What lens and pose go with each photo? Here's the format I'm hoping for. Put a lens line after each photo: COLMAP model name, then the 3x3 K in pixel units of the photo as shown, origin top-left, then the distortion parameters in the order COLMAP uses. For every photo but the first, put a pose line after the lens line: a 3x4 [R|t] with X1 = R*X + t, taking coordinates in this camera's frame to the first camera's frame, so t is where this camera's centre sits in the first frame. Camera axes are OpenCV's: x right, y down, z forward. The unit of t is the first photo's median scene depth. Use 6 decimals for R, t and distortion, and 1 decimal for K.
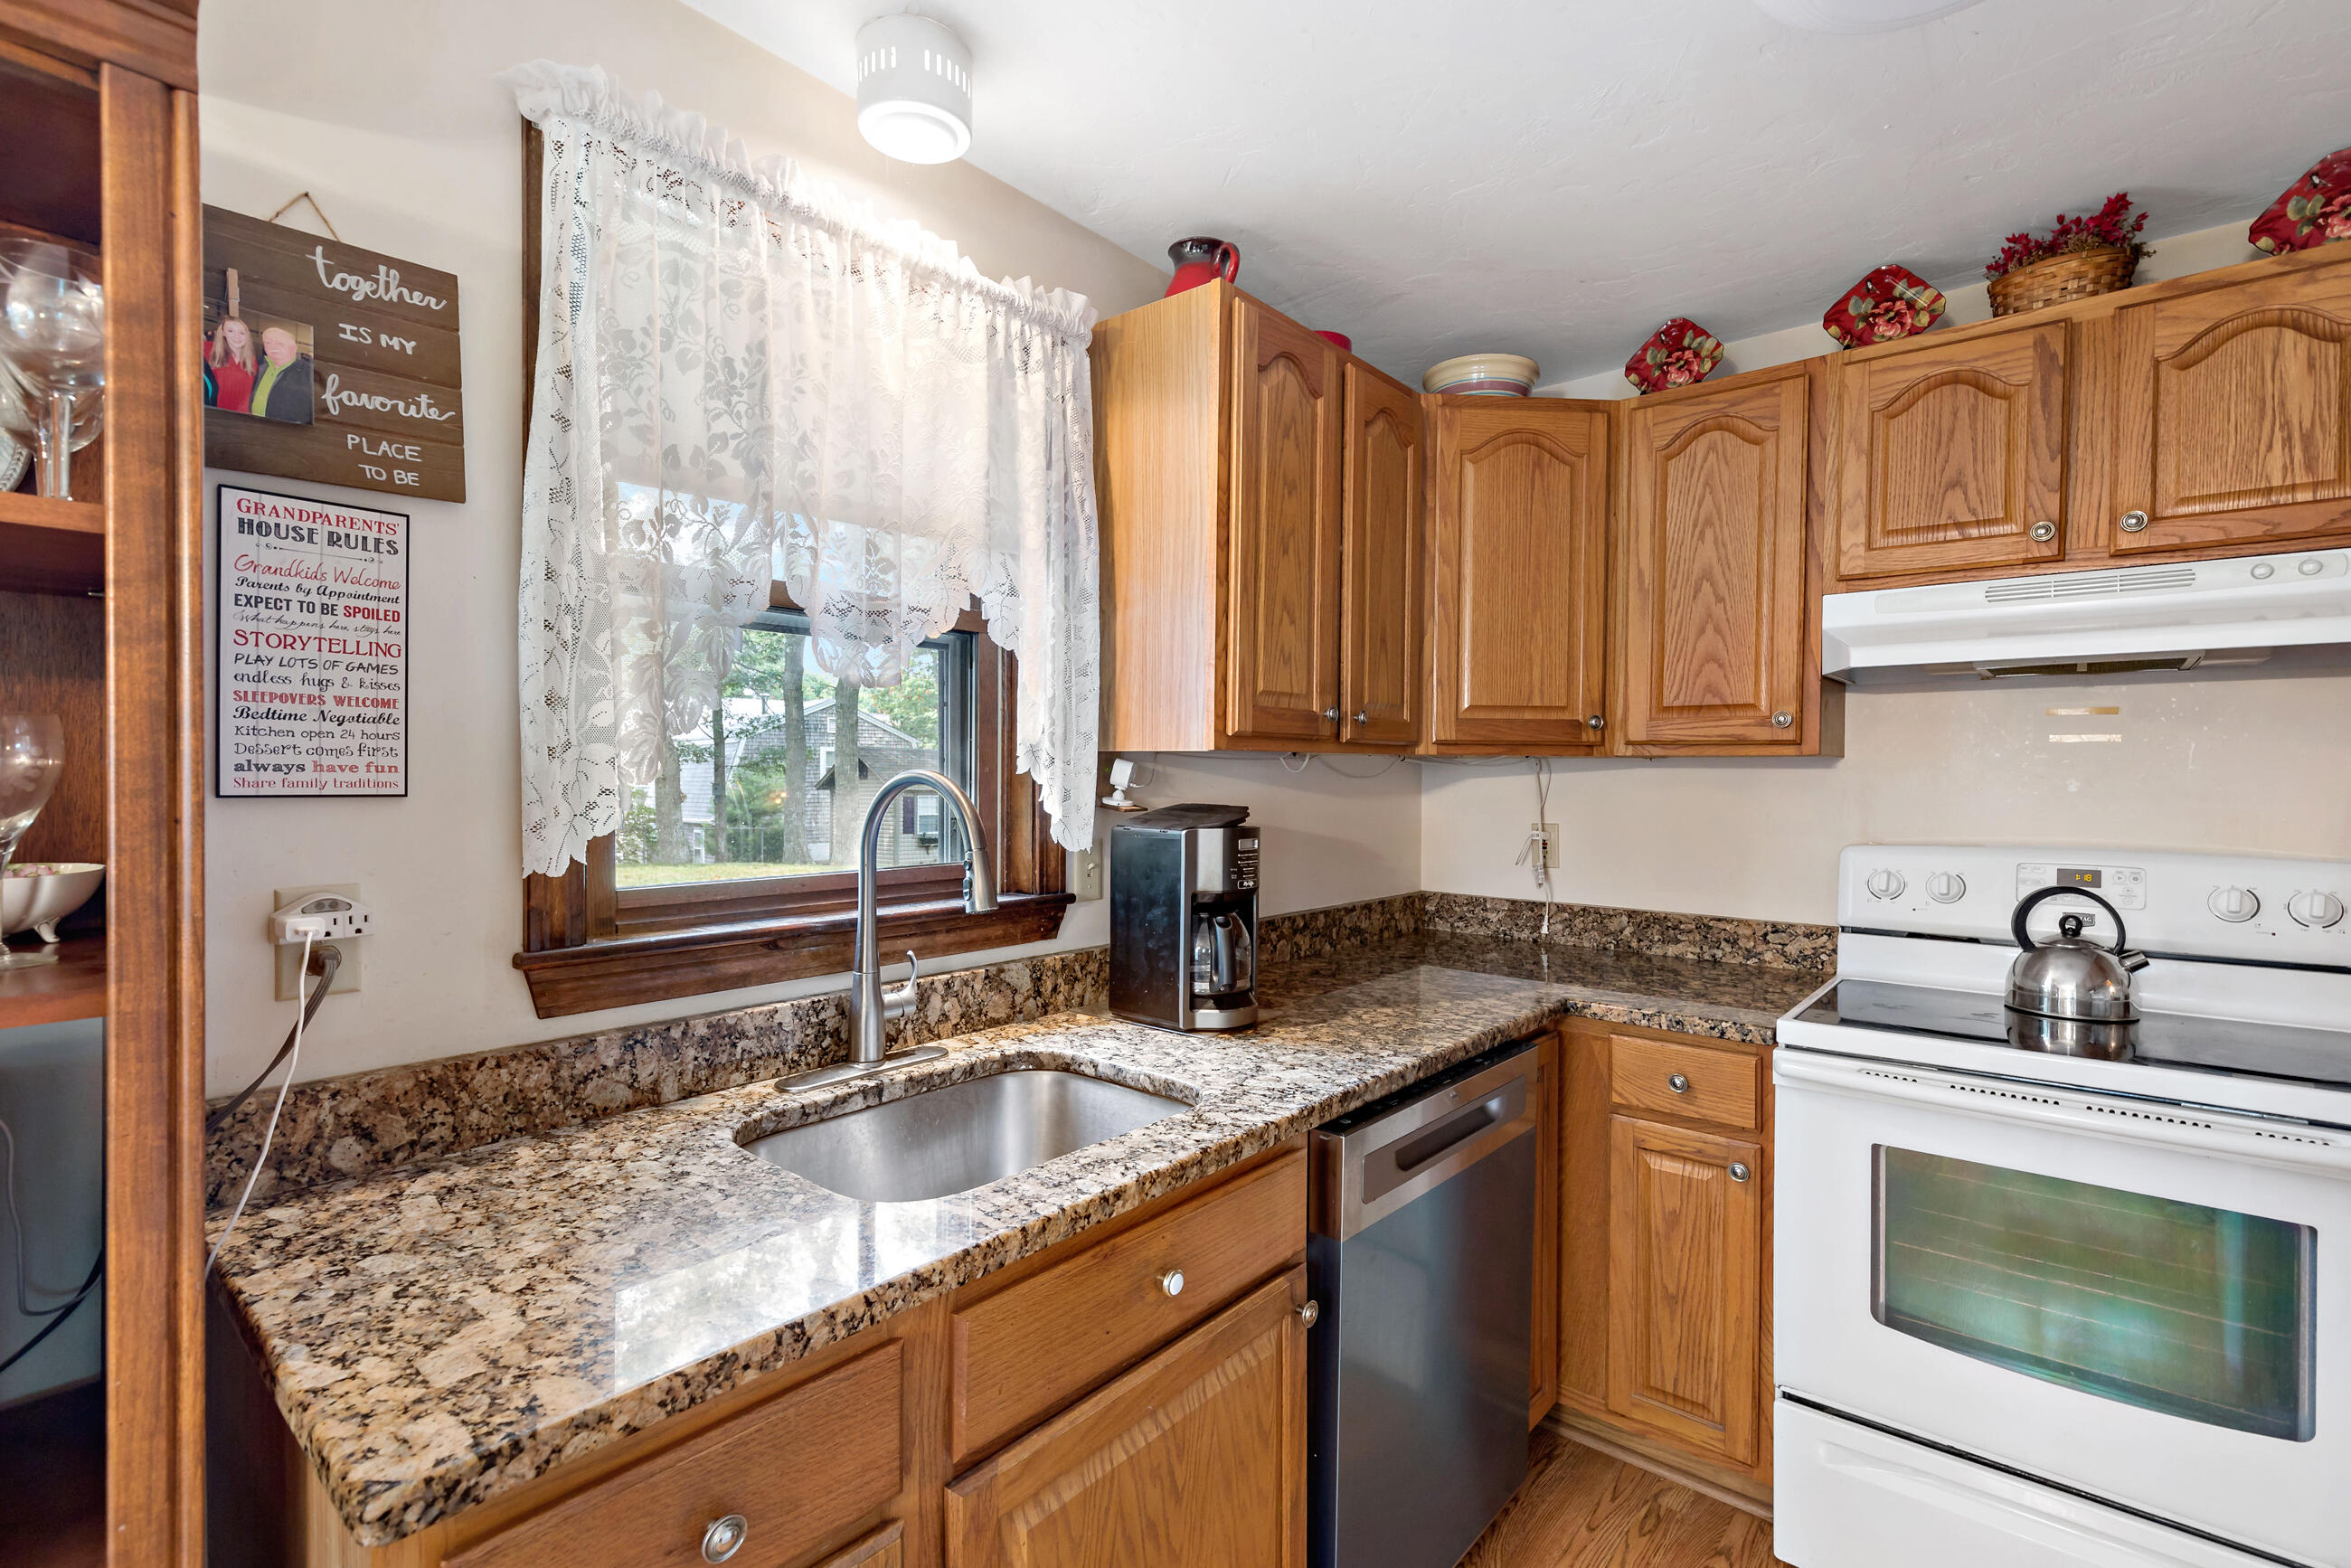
lens RADIAL K [[1063.1, 0, 1184.2], [0, 1063.1, 791.2], [0, 0, 1]] dist [0.007188, -0.002147]
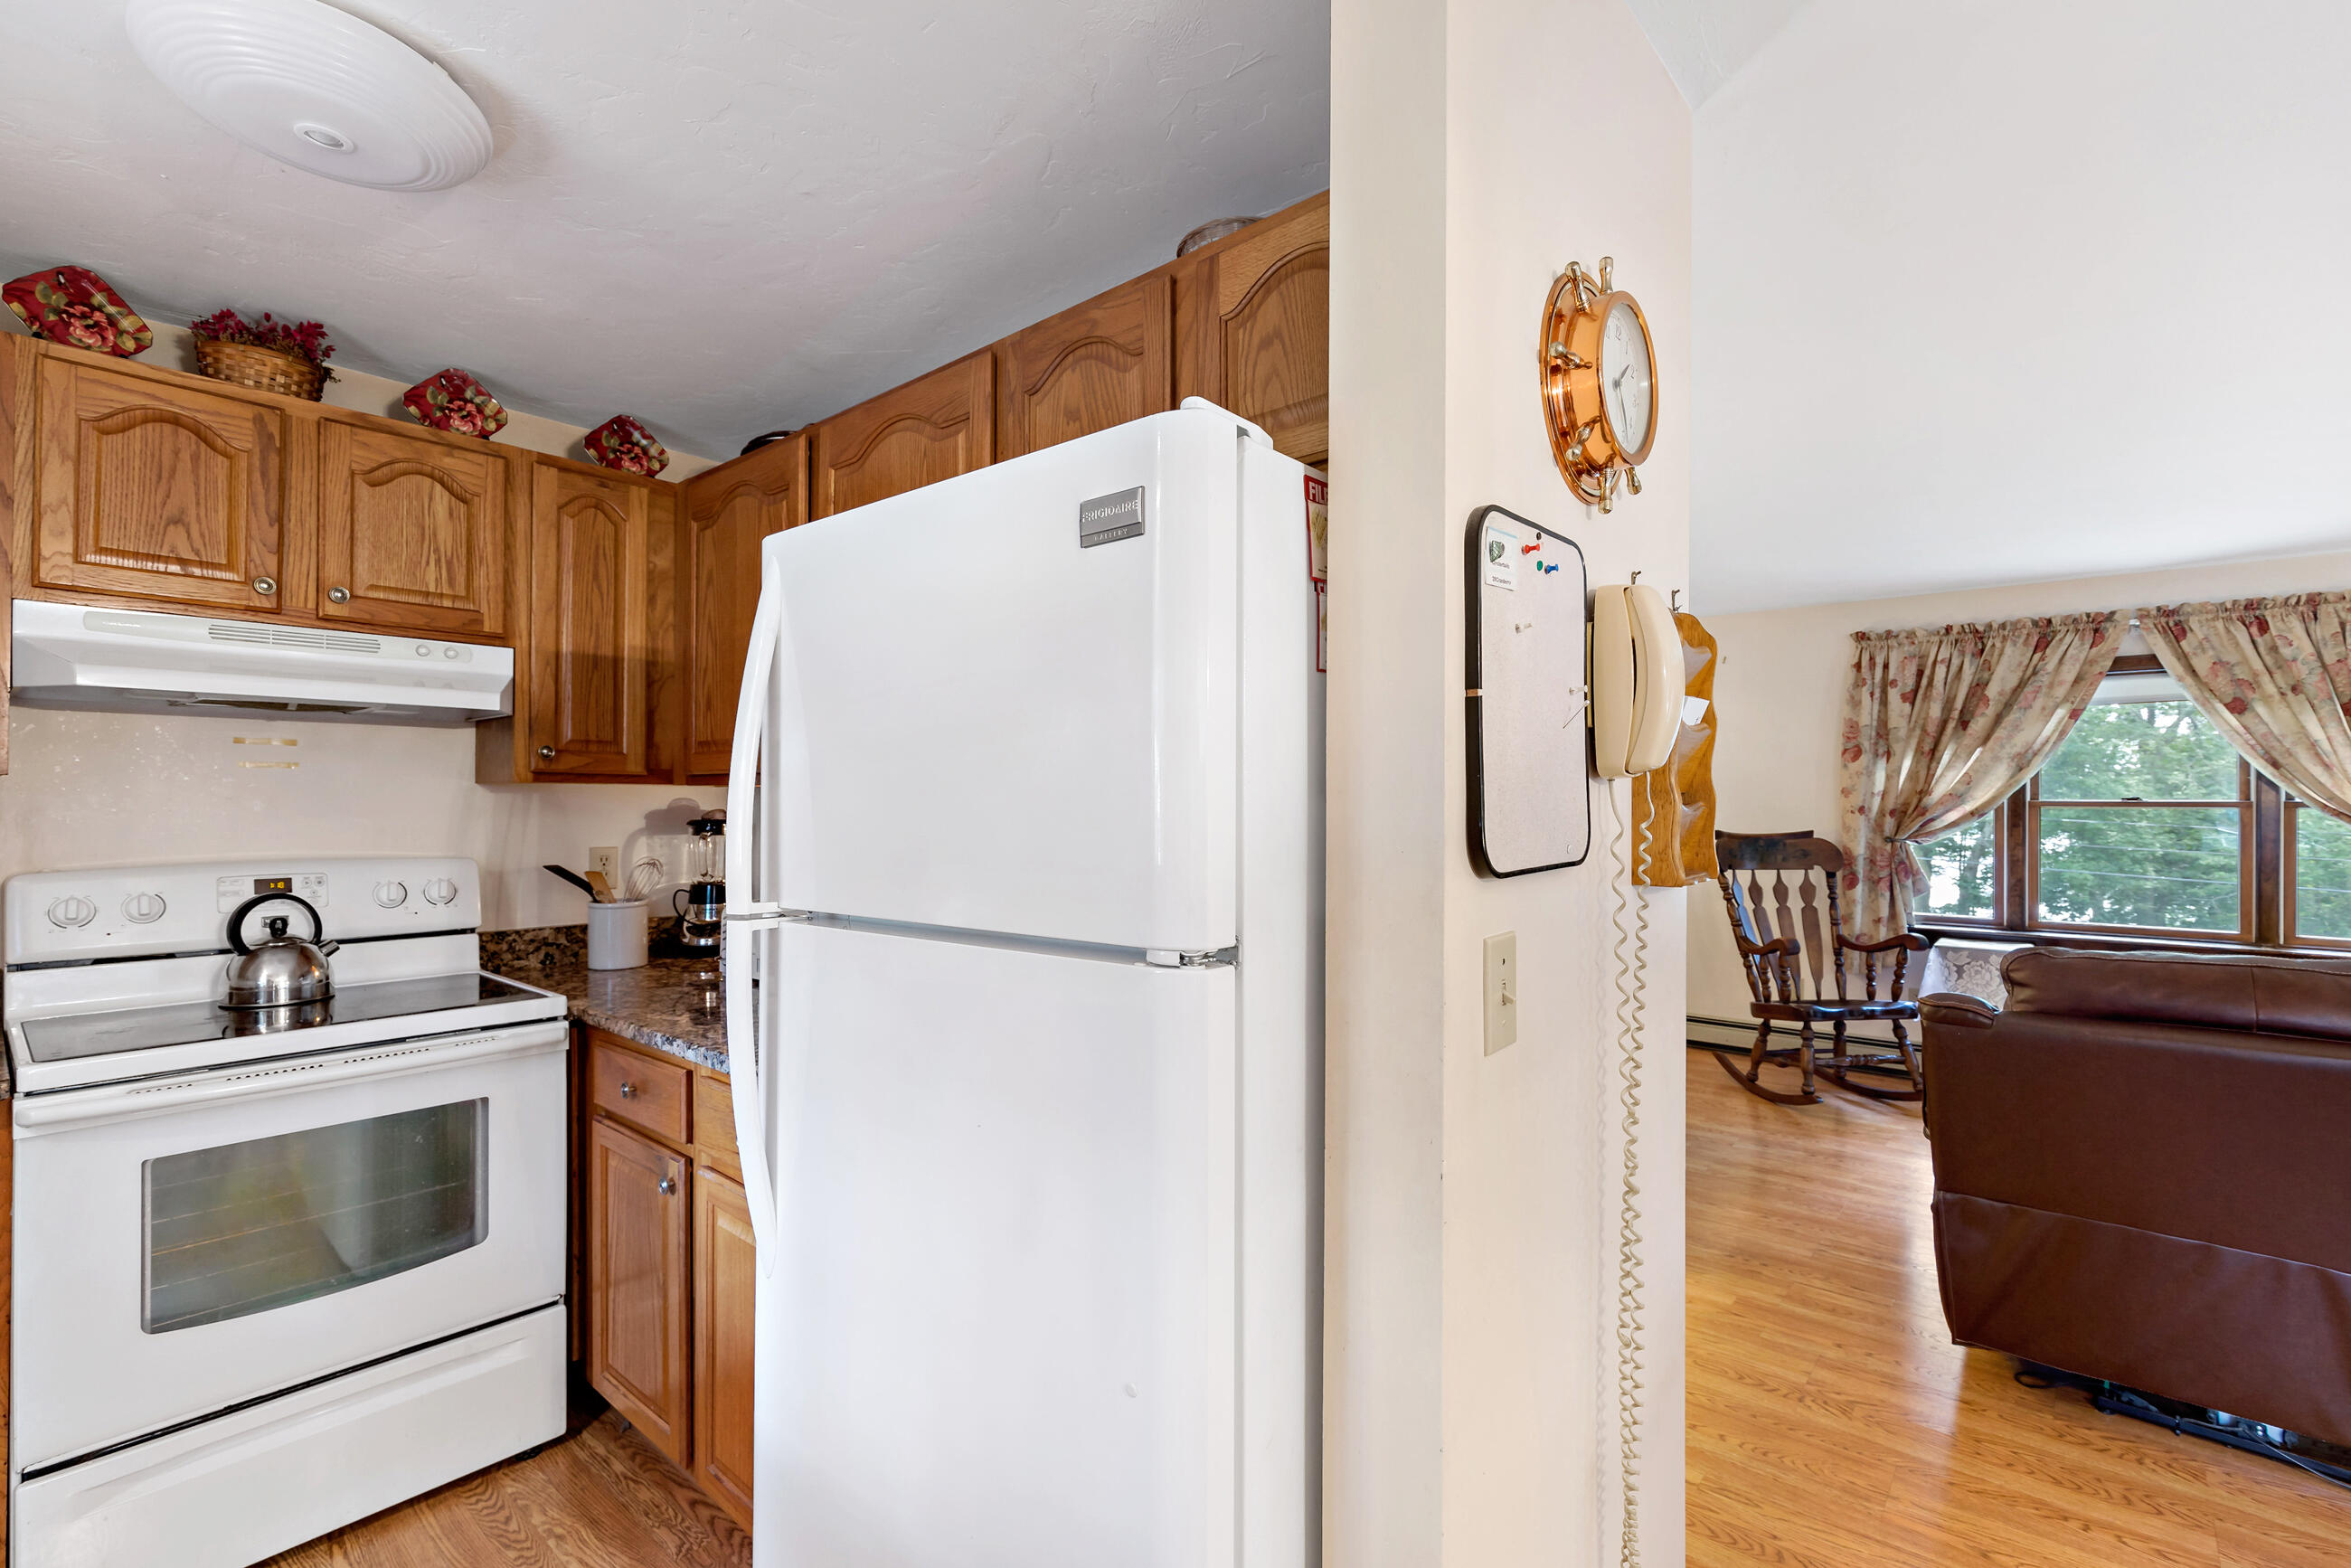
lens RADIAL K [[1063.1, 0, 1187.1], [0, 1063.1, 795.4], [0, 0, 1]] dist [0.007188, -0.002147]
pose [[0.013192, 0.001691, 0.999912, -0.329613], [0.012792, 0.999916, -0.001859, -0.001740], [-0.999831, 0.012815, 0.013170, -0.008467]]
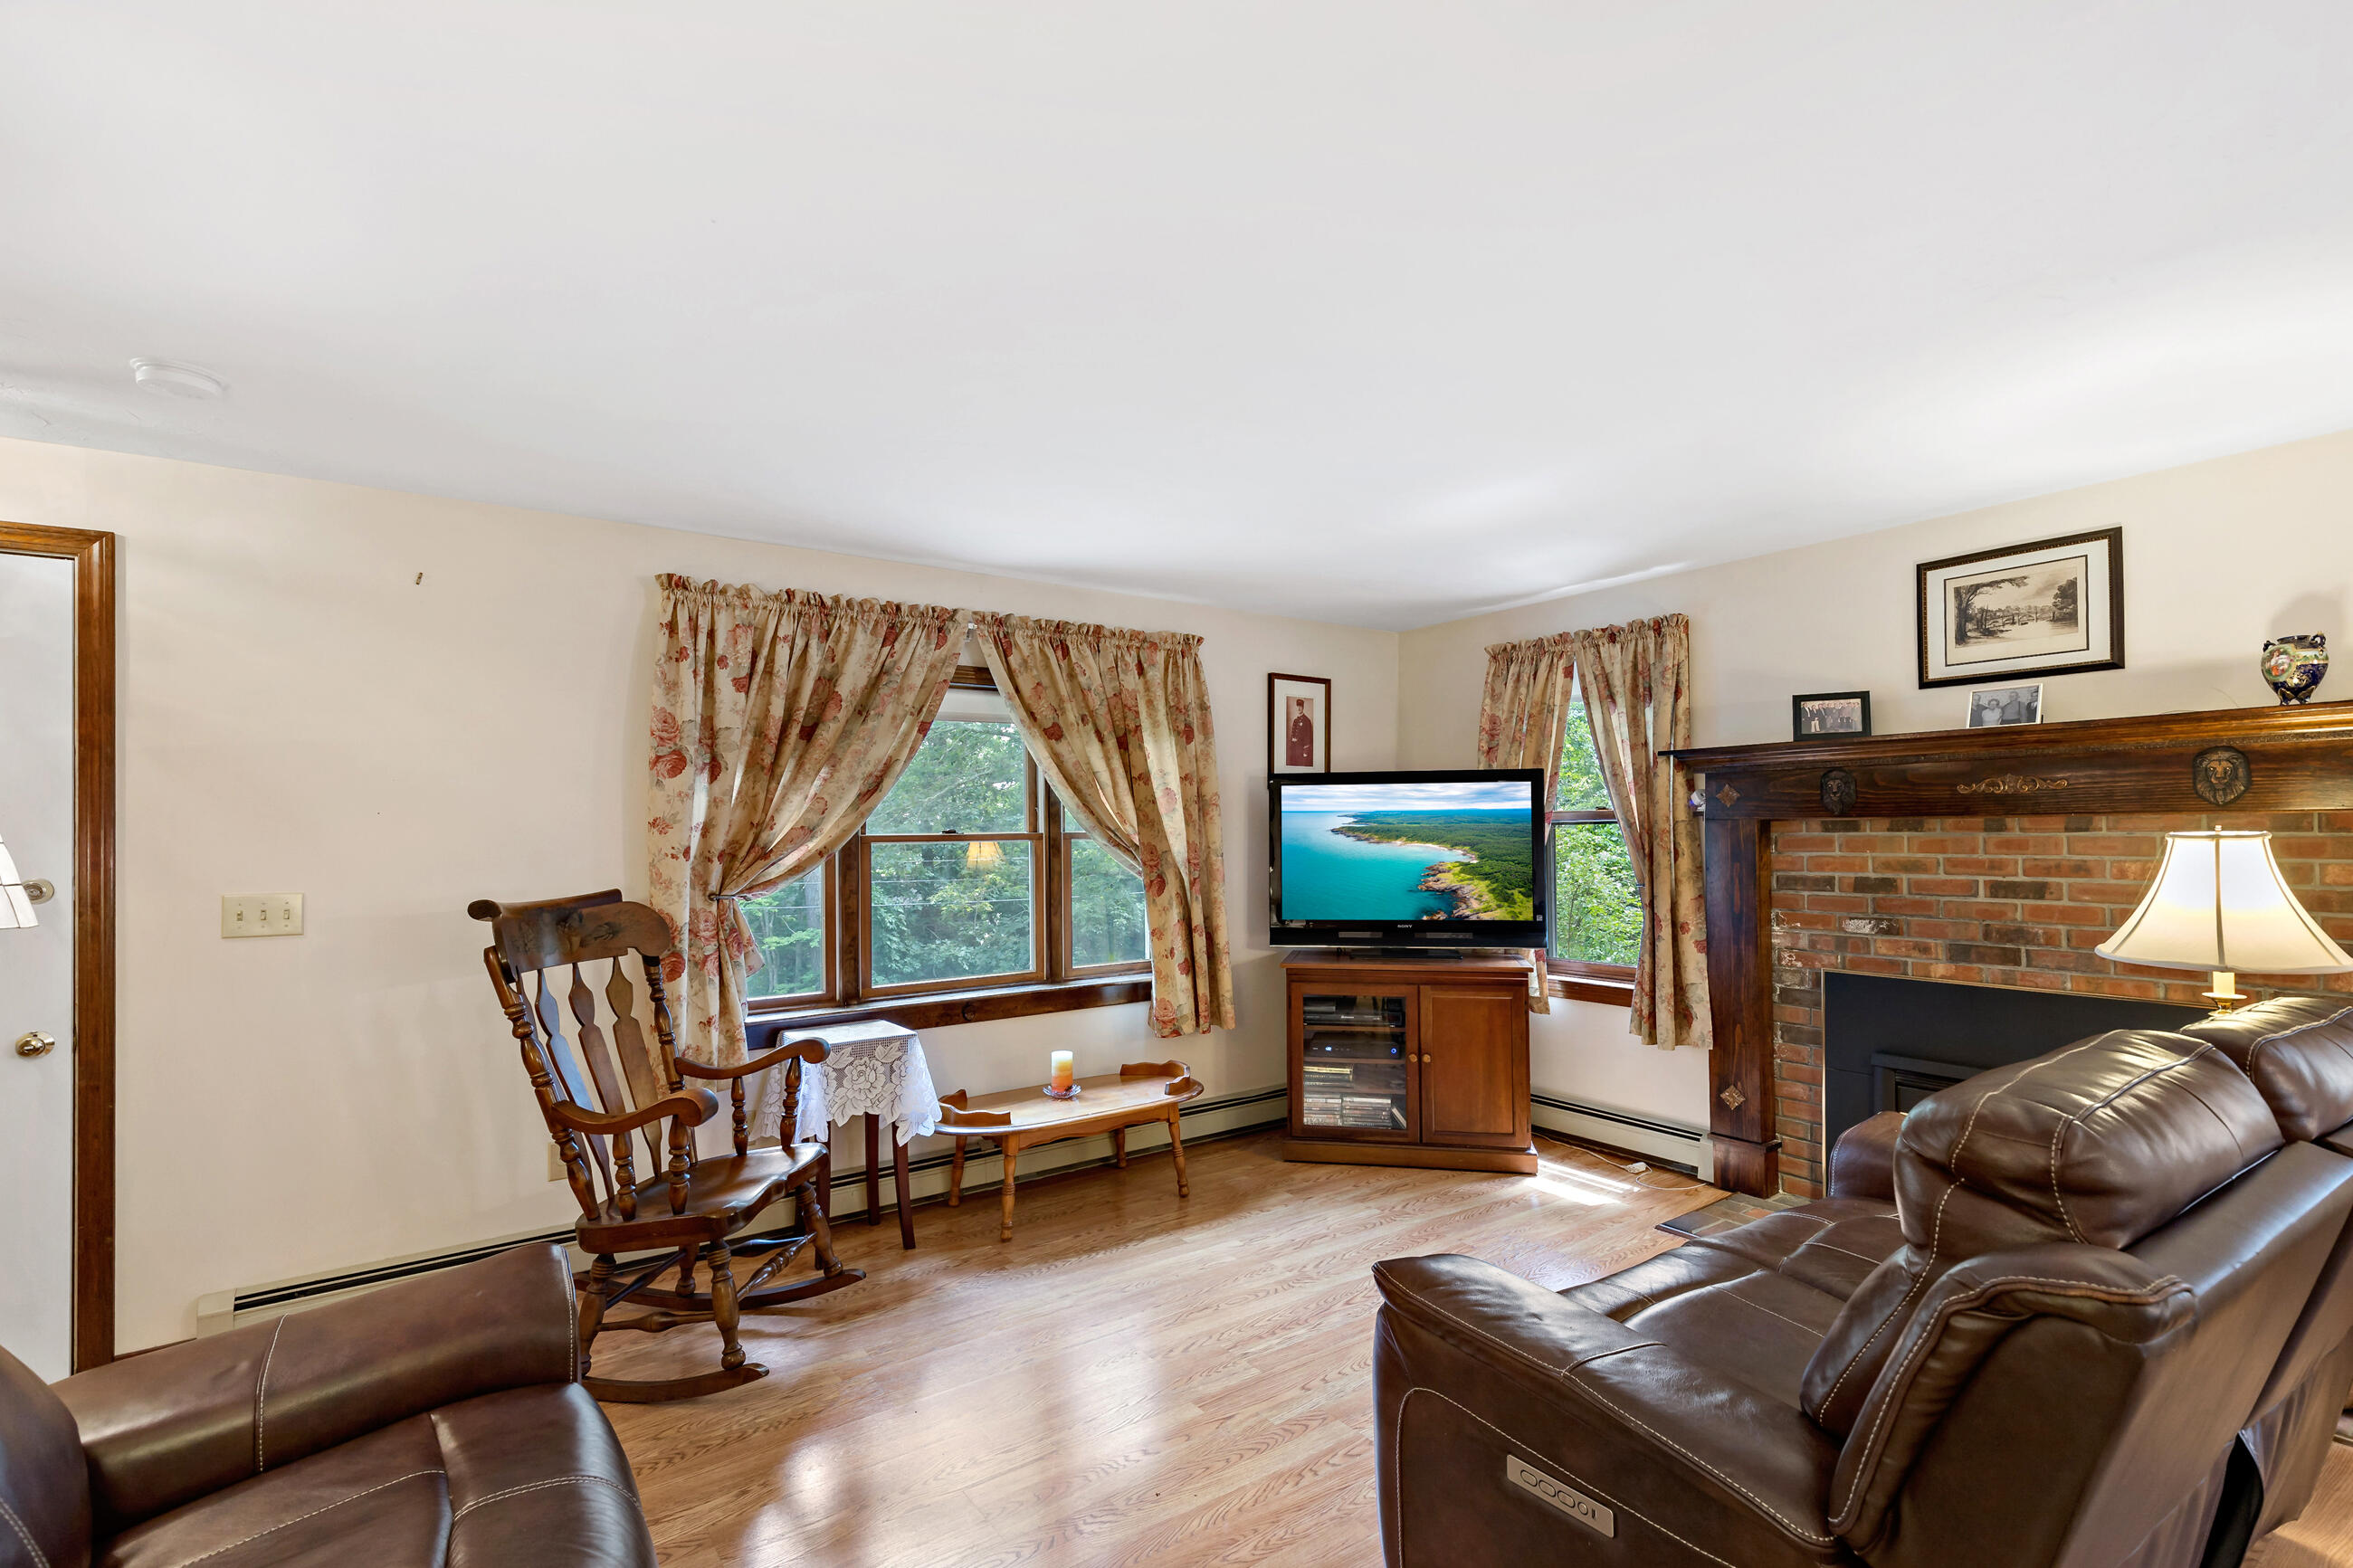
lens RADIAL K [[1063.9, 0, 1193.6], [0, 1063.9, 814.2], [0, 0, 1]] dist [0.007188, -0.002147]
pose [[-0.966636, 0.012679, 0.255842, 1.230851], [0.013407, 0.999910, 0.001099, -0.001428], [-0.255805, 0.004492, -0.966718, -0.238175]]
